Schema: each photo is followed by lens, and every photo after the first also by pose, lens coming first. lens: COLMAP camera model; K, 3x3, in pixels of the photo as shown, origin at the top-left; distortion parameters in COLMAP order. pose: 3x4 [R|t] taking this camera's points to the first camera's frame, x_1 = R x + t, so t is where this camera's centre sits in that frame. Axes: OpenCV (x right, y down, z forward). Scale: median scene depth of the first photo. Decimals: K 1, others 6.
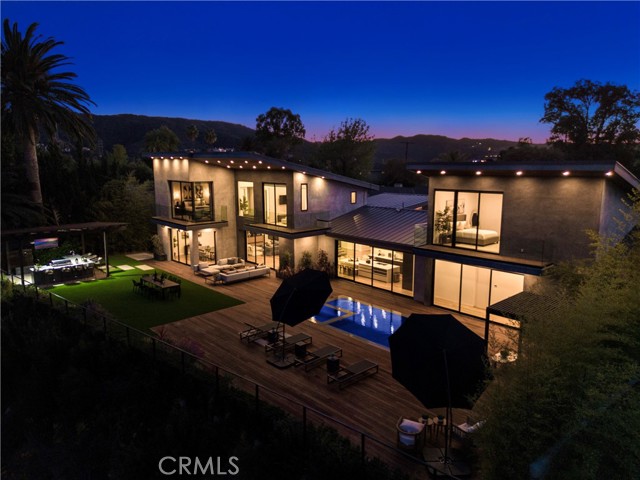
lens RADIAL K [[437.7, 0, 320.0], [0, 437.7, 240.0], [0, 0, 1]] dist [0.110341, -0.133323]
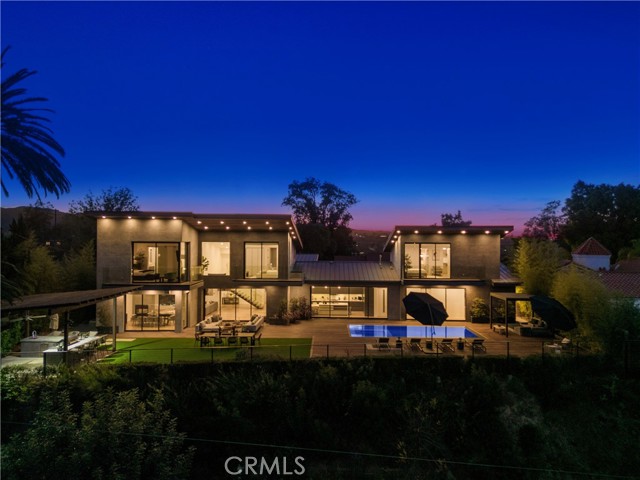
lens RADIAL K [[437.7, 0, 320.0], [0, 437.7, 240.0], [0, 0, 1]] dist [0.110341, -0.133323]
pose [[0.697031, 0.004918, 0.717024, -0.796705], [0.117531, 0.985668, -0.121015, 0.022019], [-0.707343, 0.168624, 0.686463, 0.097938]]
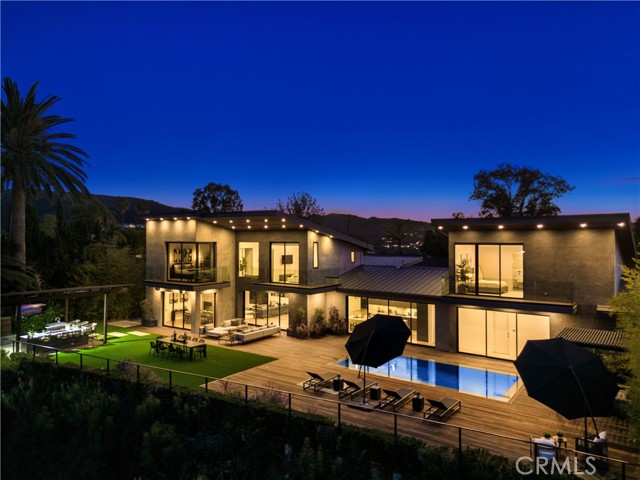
lens RADIAL K [[437.7, 0, 320.0], [0, 437.7, 240.0], [0, 0, 1]] dist [0.110341, -0.133323]
pose [[0.982537, 0.001450, 0.186060, -0.206832], [0.030435, 0.985249, -0.168400, 0.039977], [-0.183560, 0.171122, 0.967999, -0.012190]]
